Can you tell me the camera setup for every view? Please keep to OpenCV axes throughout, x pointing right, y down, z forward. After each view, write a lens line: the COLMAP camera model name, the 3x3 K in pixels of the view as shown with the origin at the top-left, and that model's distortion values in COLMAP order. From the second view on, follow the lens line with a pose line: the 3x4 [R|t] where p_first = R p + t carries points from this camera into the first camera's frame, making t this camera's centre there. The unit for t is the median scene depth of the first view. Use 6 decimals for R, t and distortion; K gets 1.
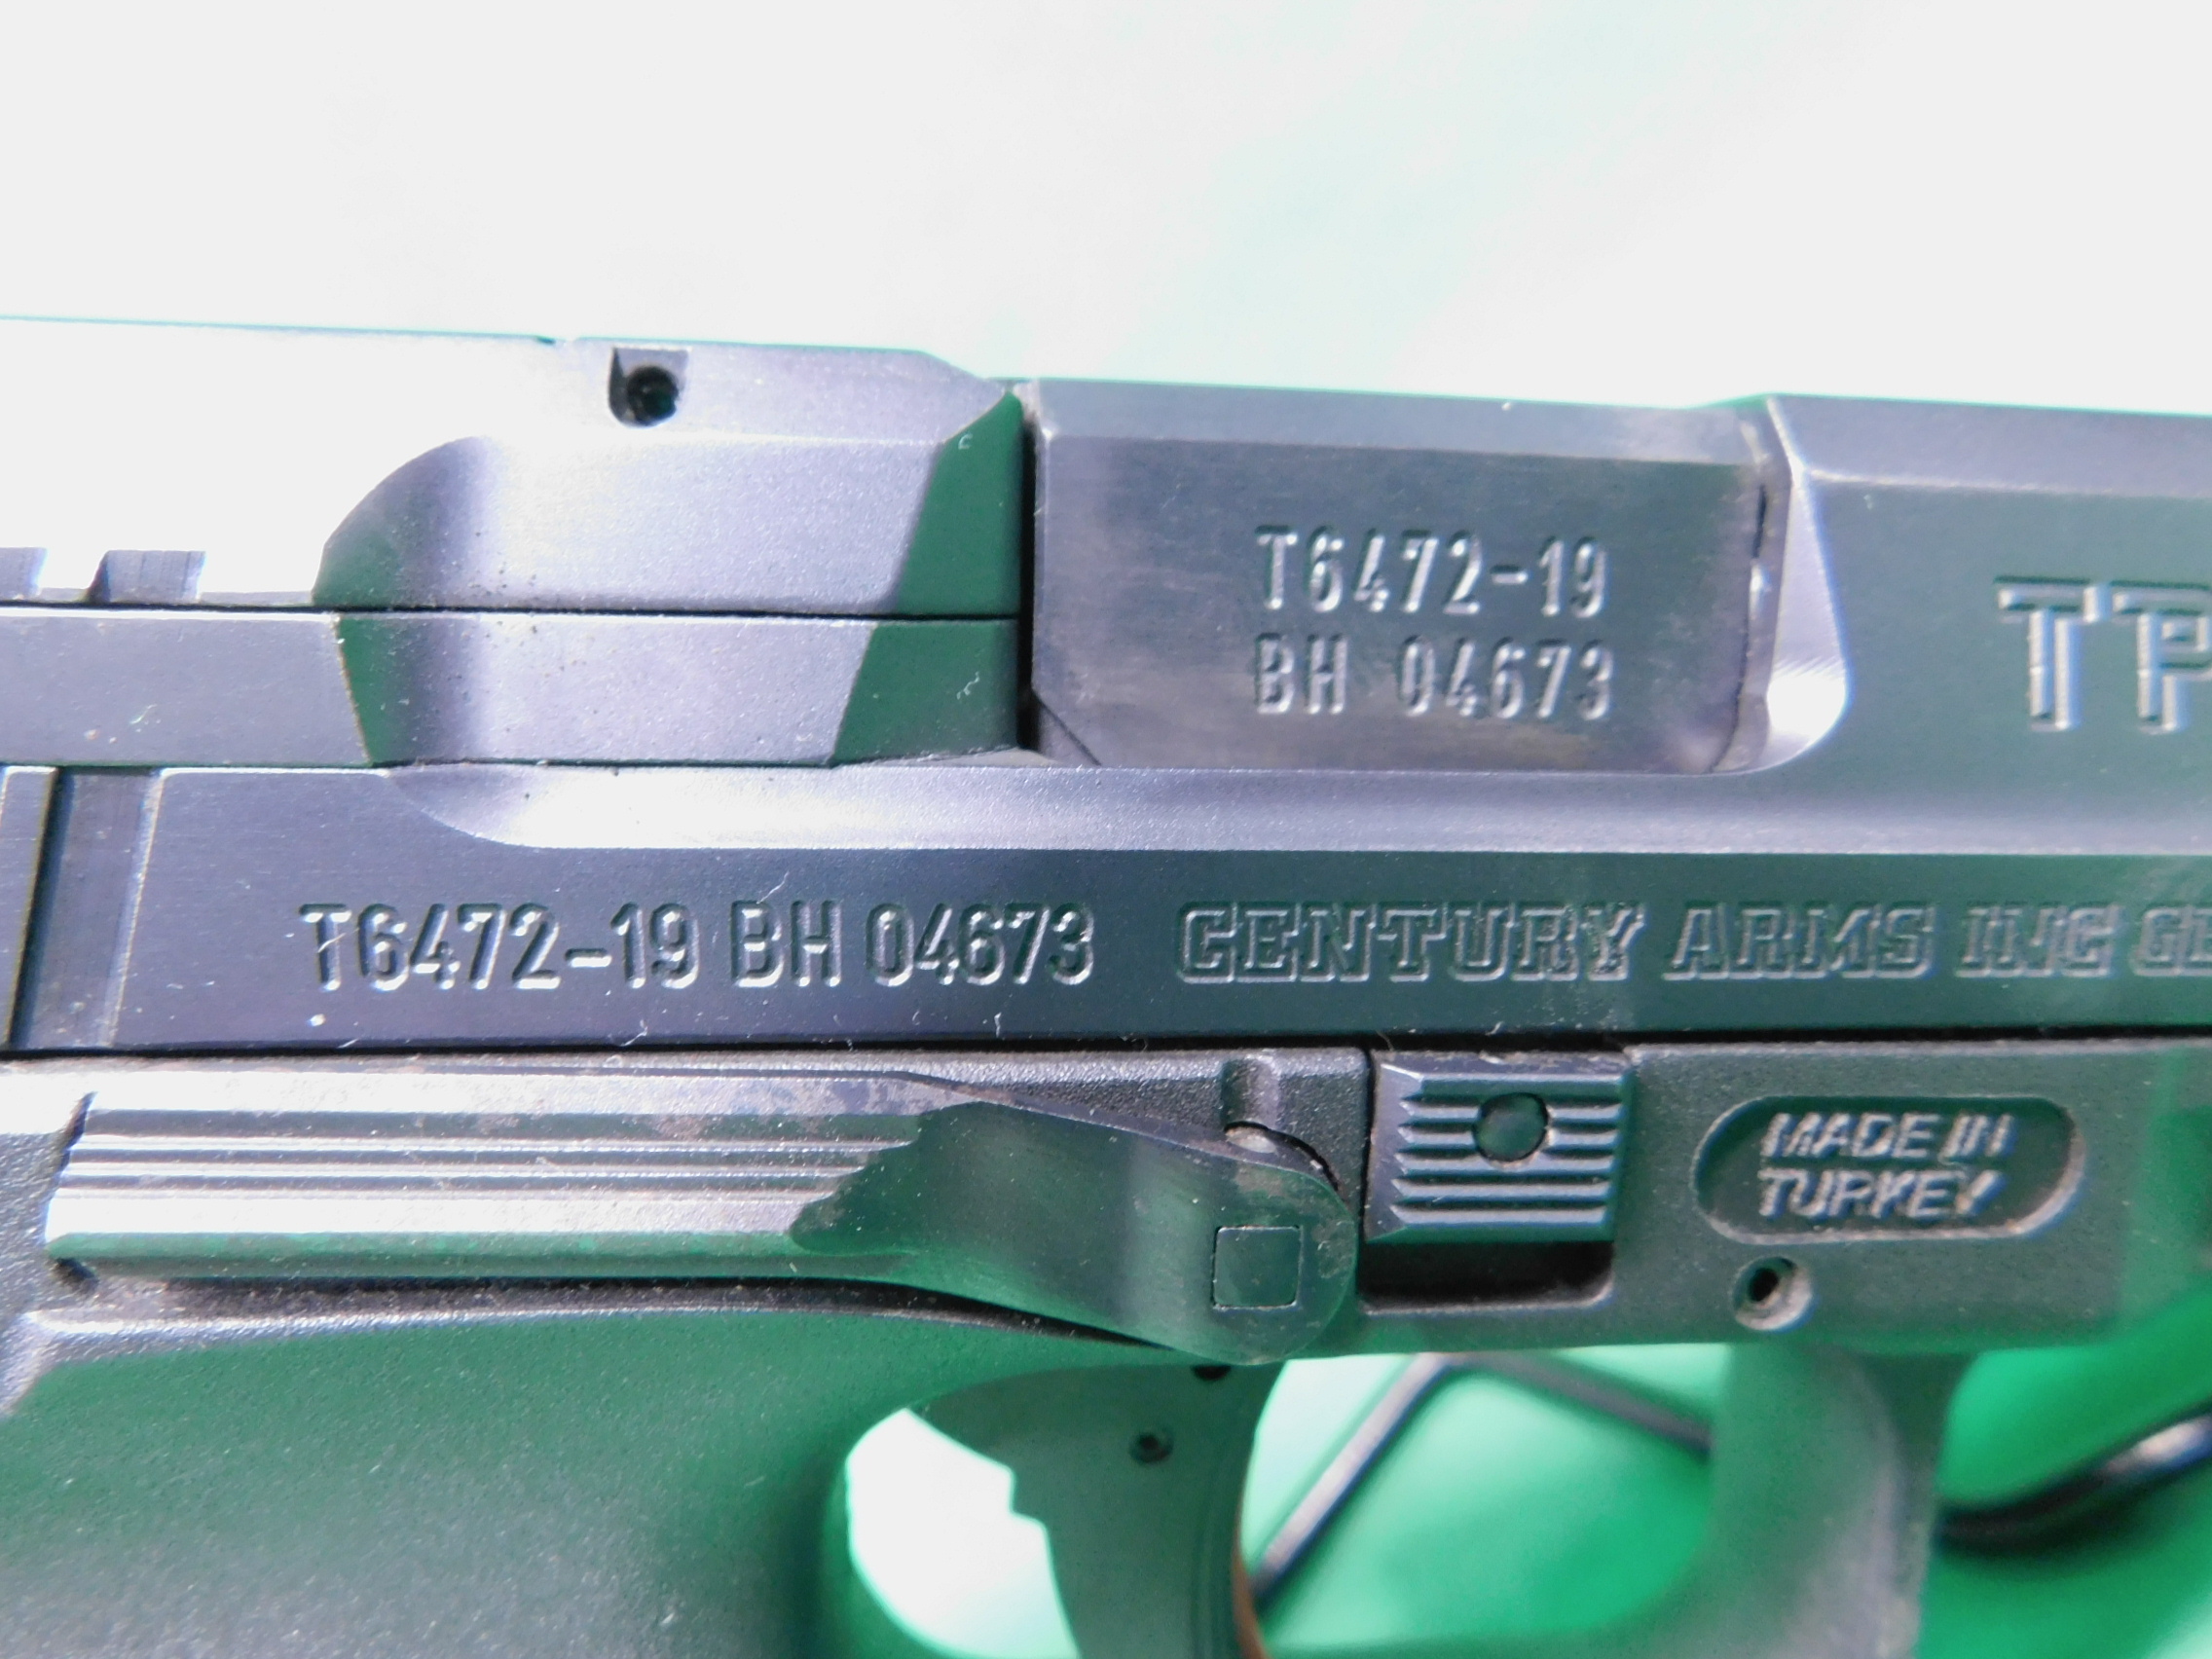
lens RADIAL K [[1471.7, 0, 1075.7], [0, 1471.7, 759.1], [0, 0, 1]] dist [0.003740, 0.005250]
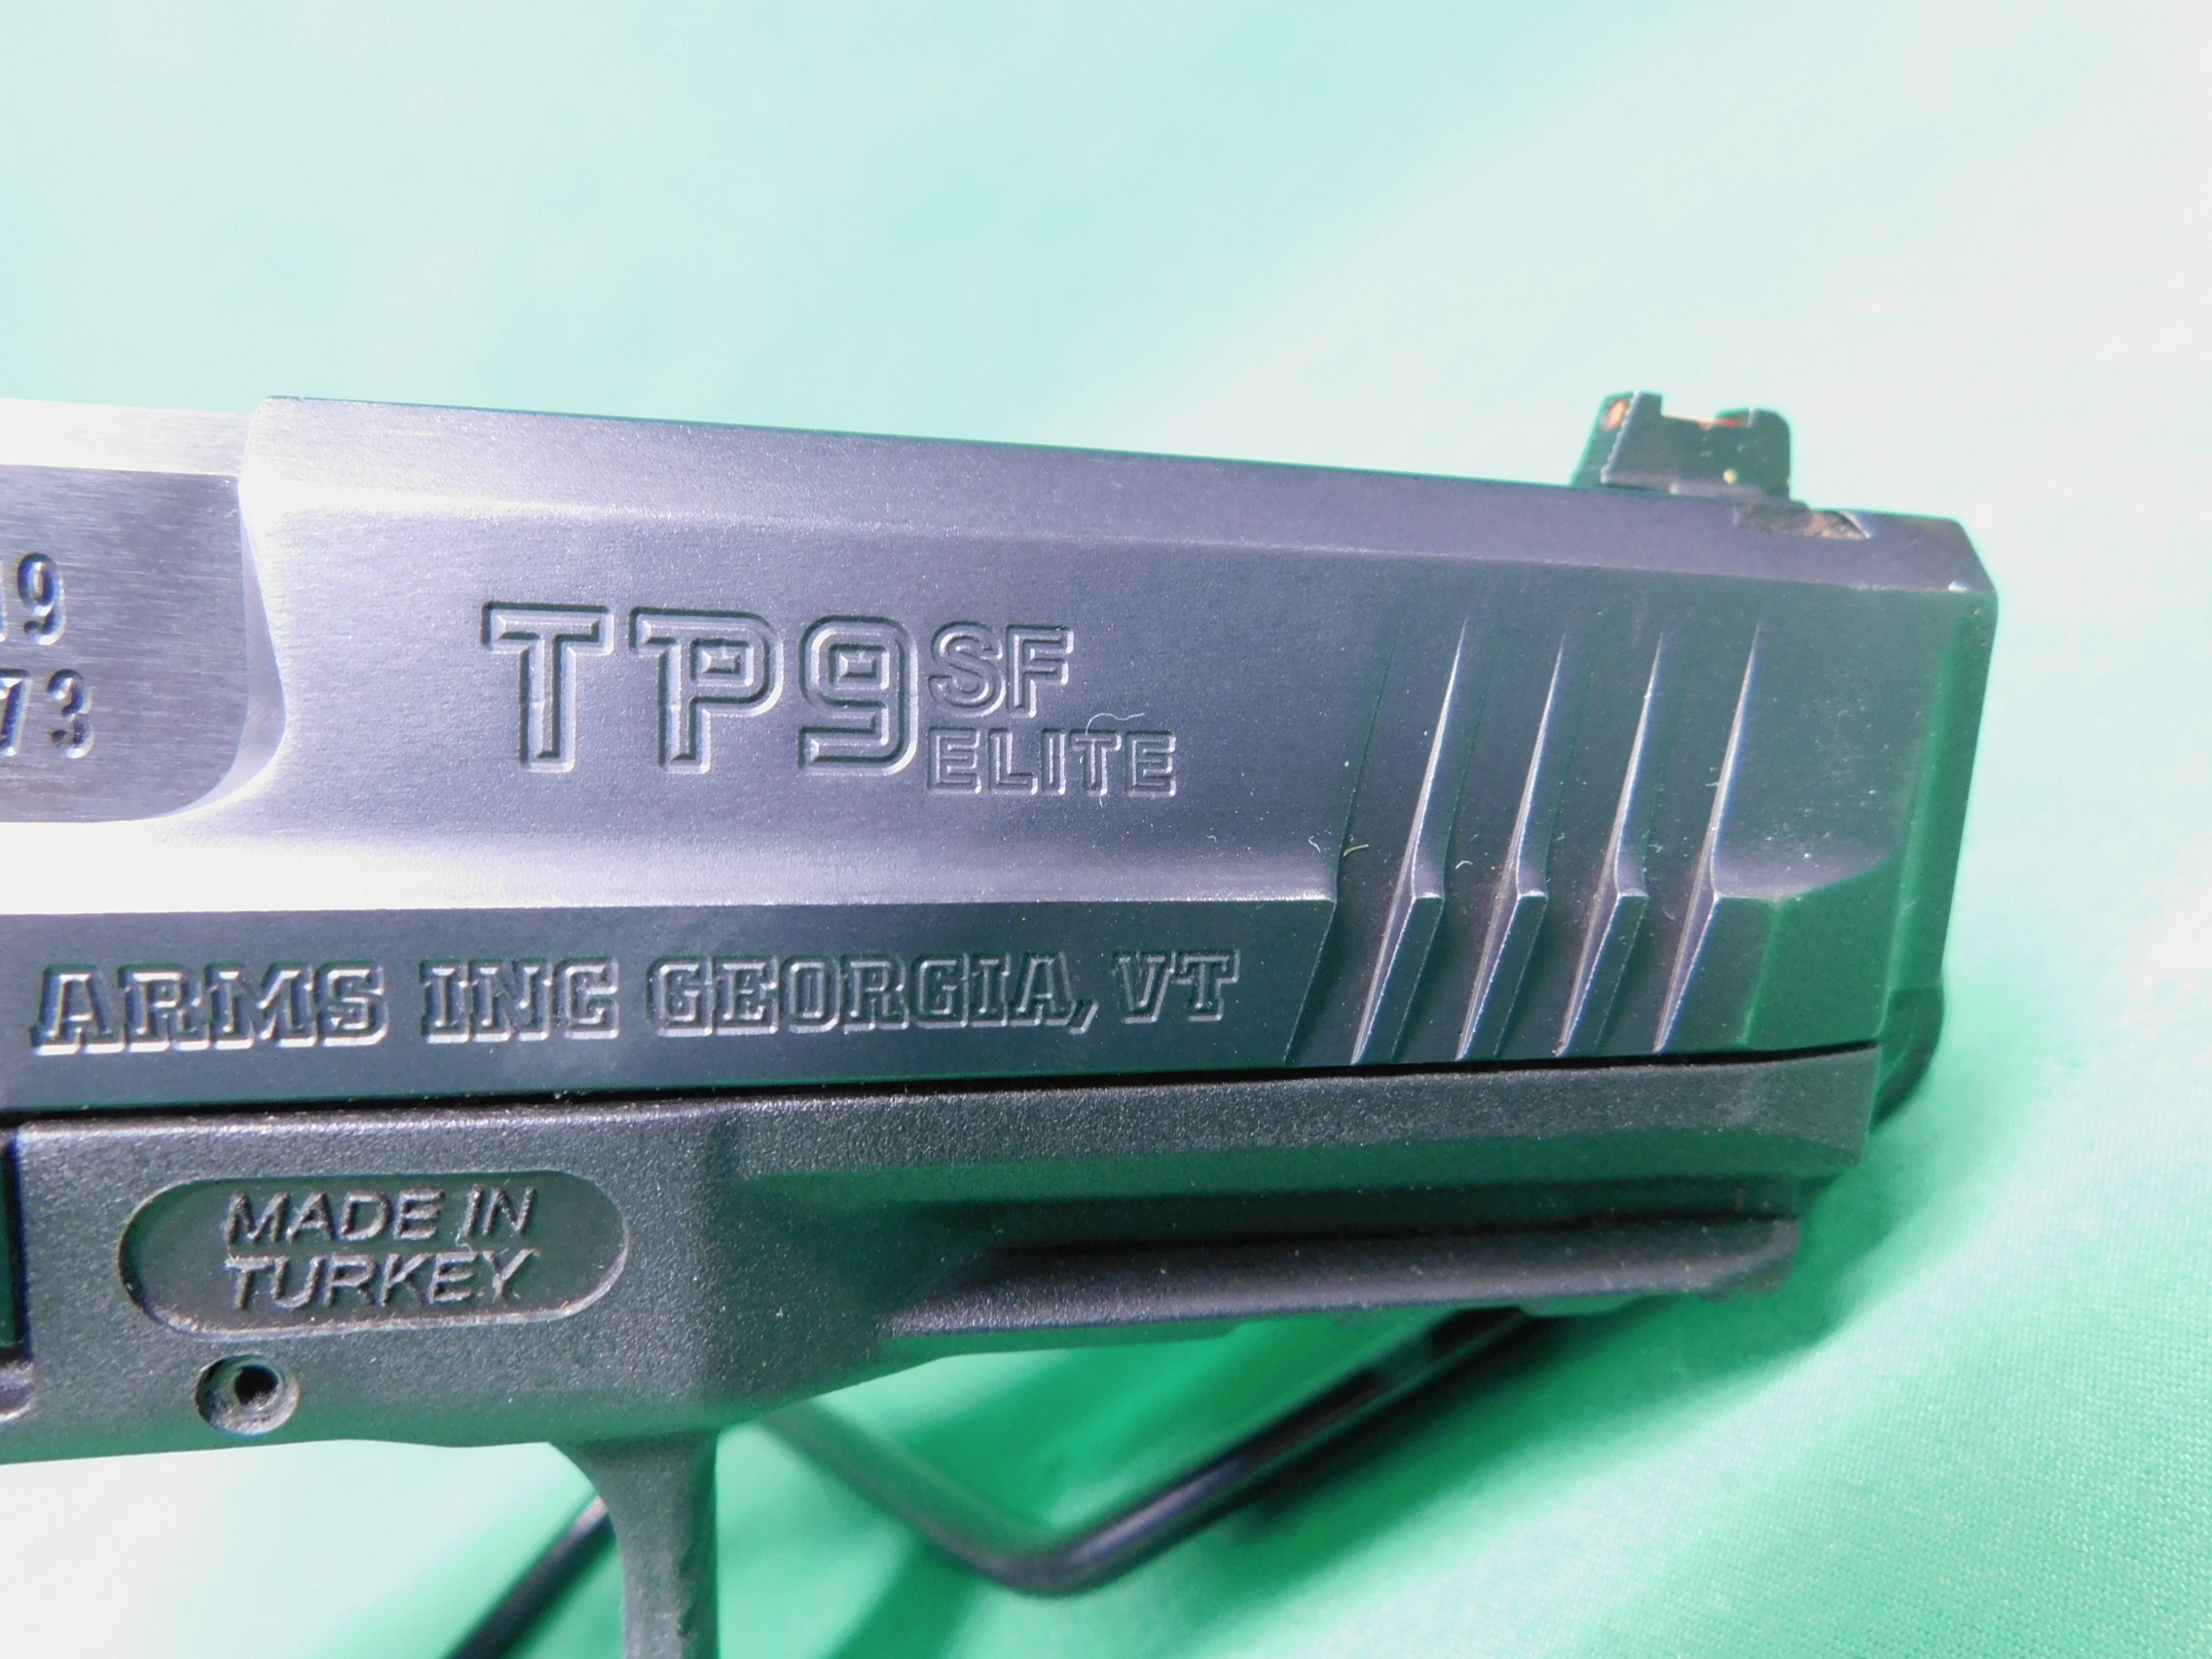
lens RADIAL K [[1330.1, 0, 1106.0], [0, 1330.1, 829.5], [0, 0, 1]] dist [0.003501, 0.000488]
pose [[0.998364, -0.009042, 0.056464, 0.945259], [0.008723, 0.999945, 0.005899, 0.014450], [-0.056514, -0.005397, 0.998387, 0.150287]]
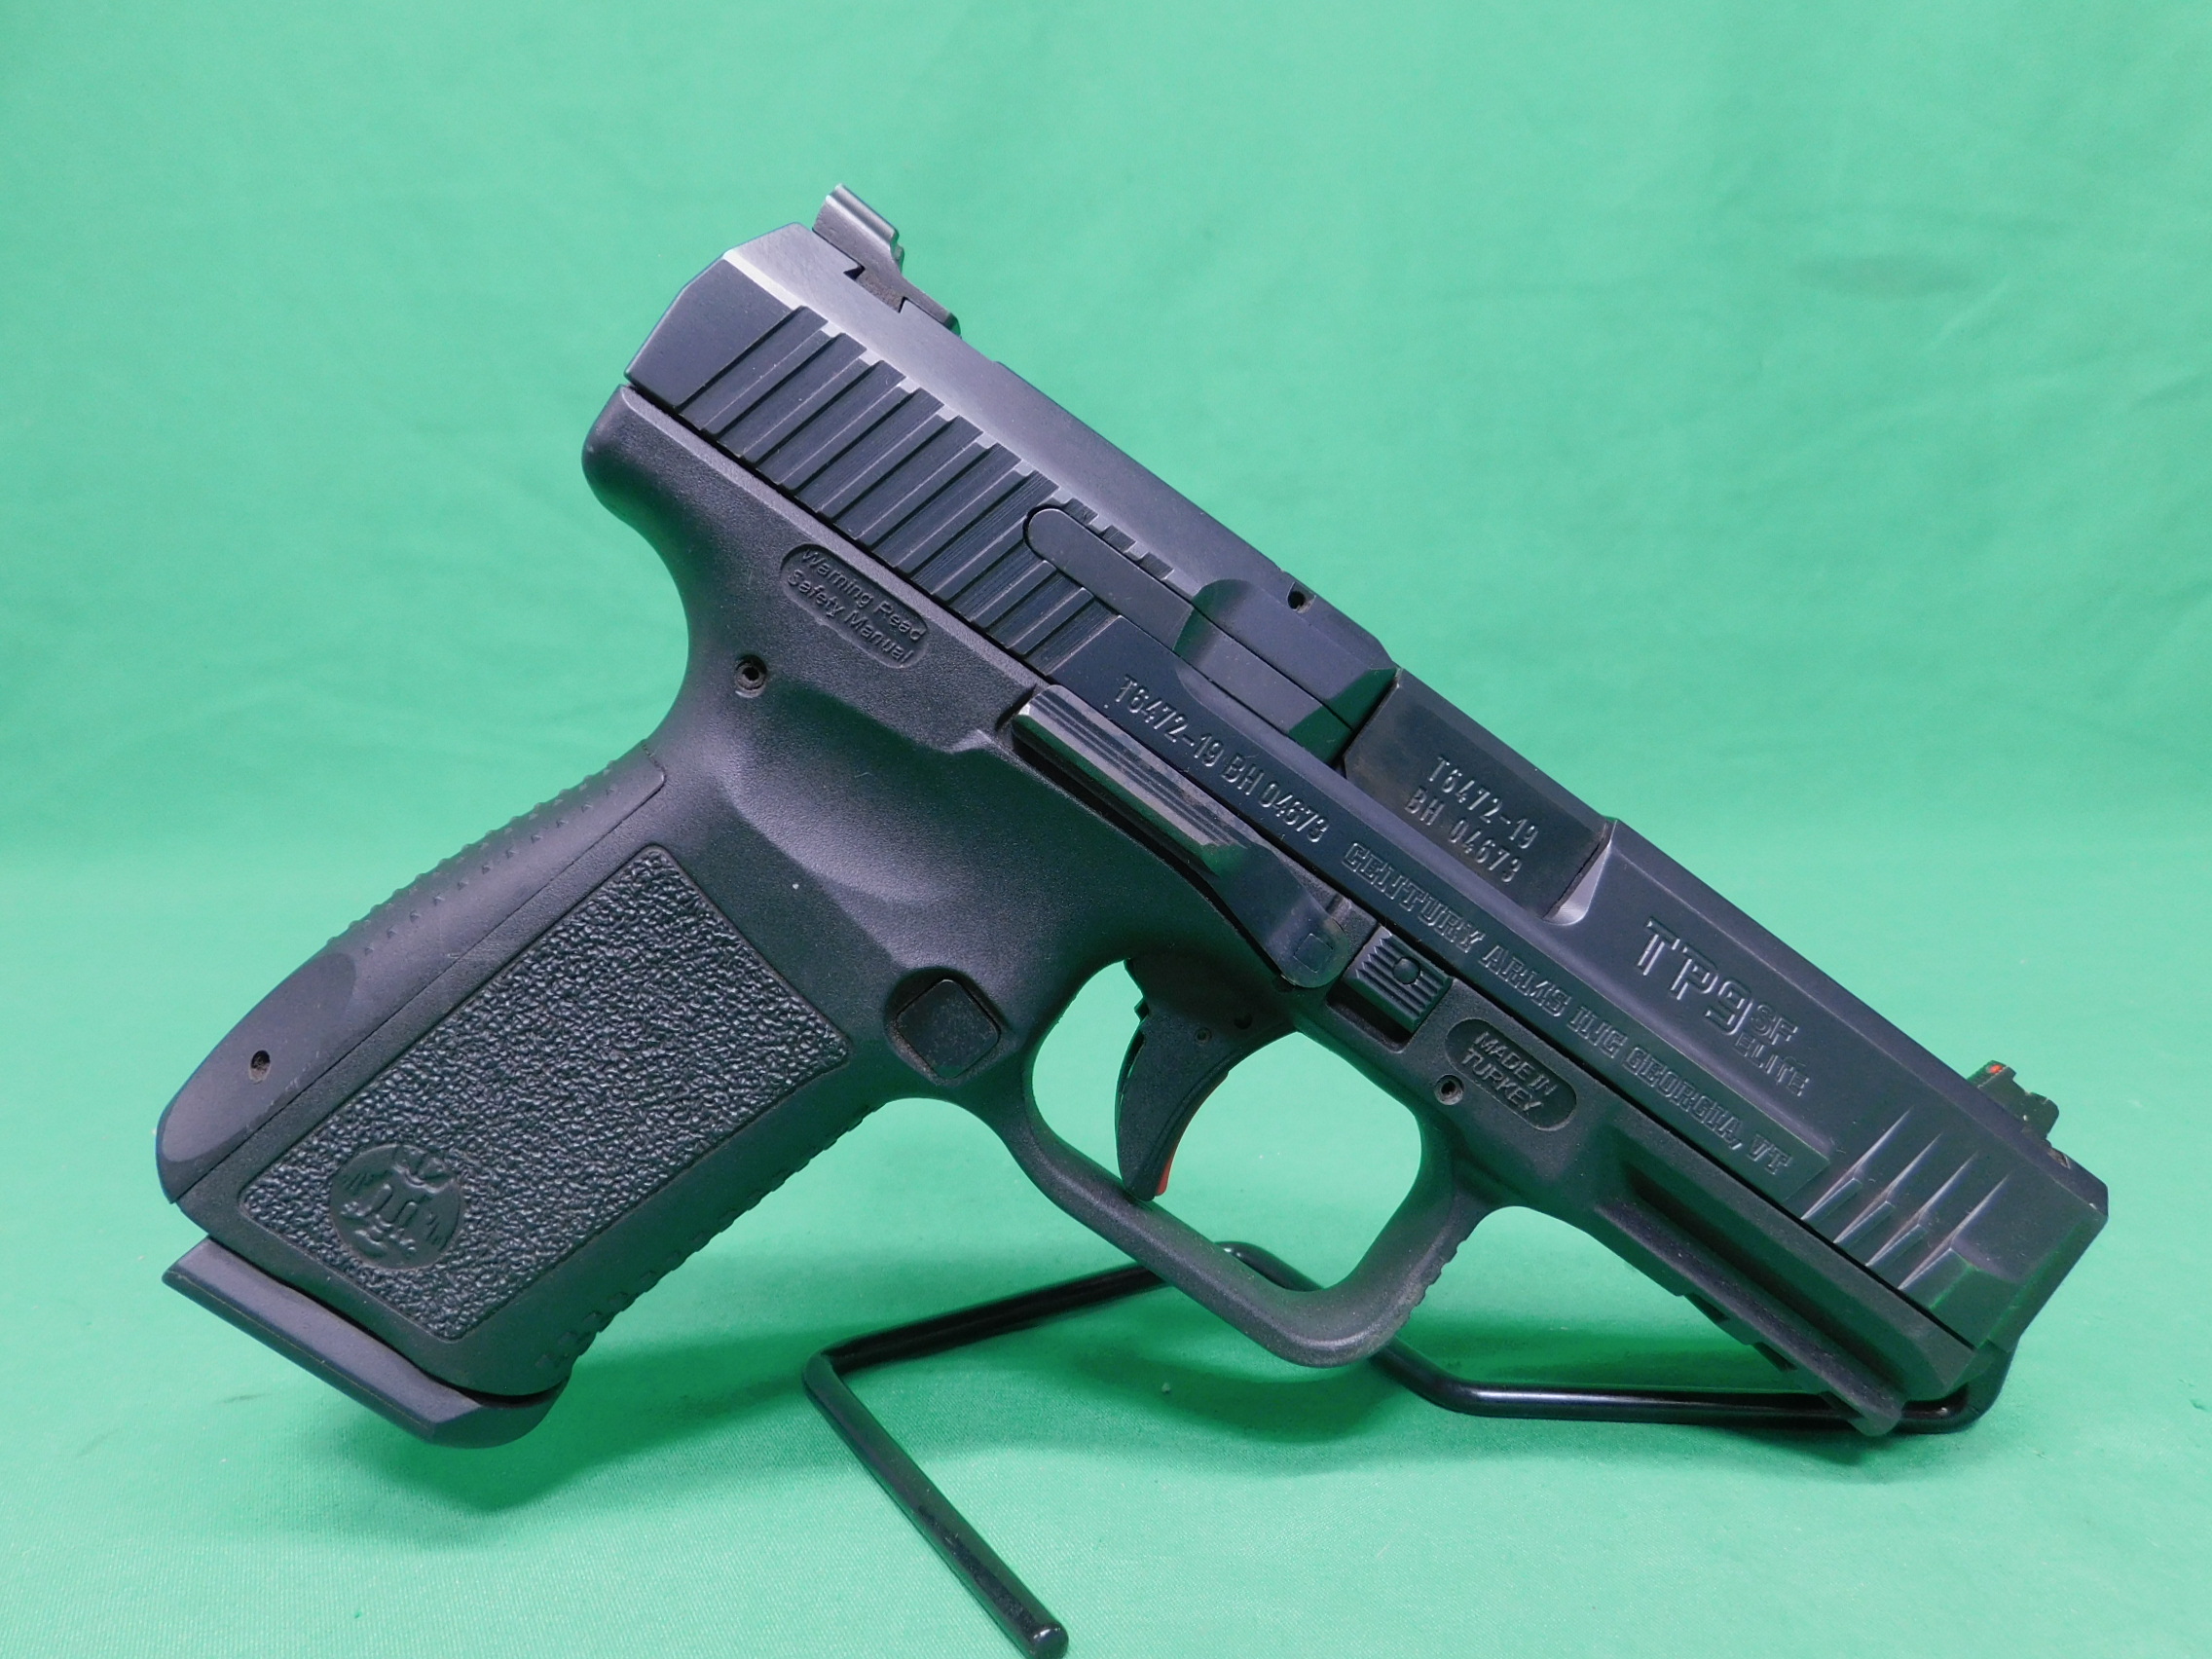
lens RADIAL K [[1460.2, 0, 1106.0], [0, 1460.2, 829.5], [0, 0, 1]] dist [-0.000454, 0.090984]
pose [[0.832104, 0.554404, -0.015441, -0.277696], [-0.551068, 0.823310, -0.135957, 0.677274], [-0.062662, 0.121640, 0.990594, -1.671726]]
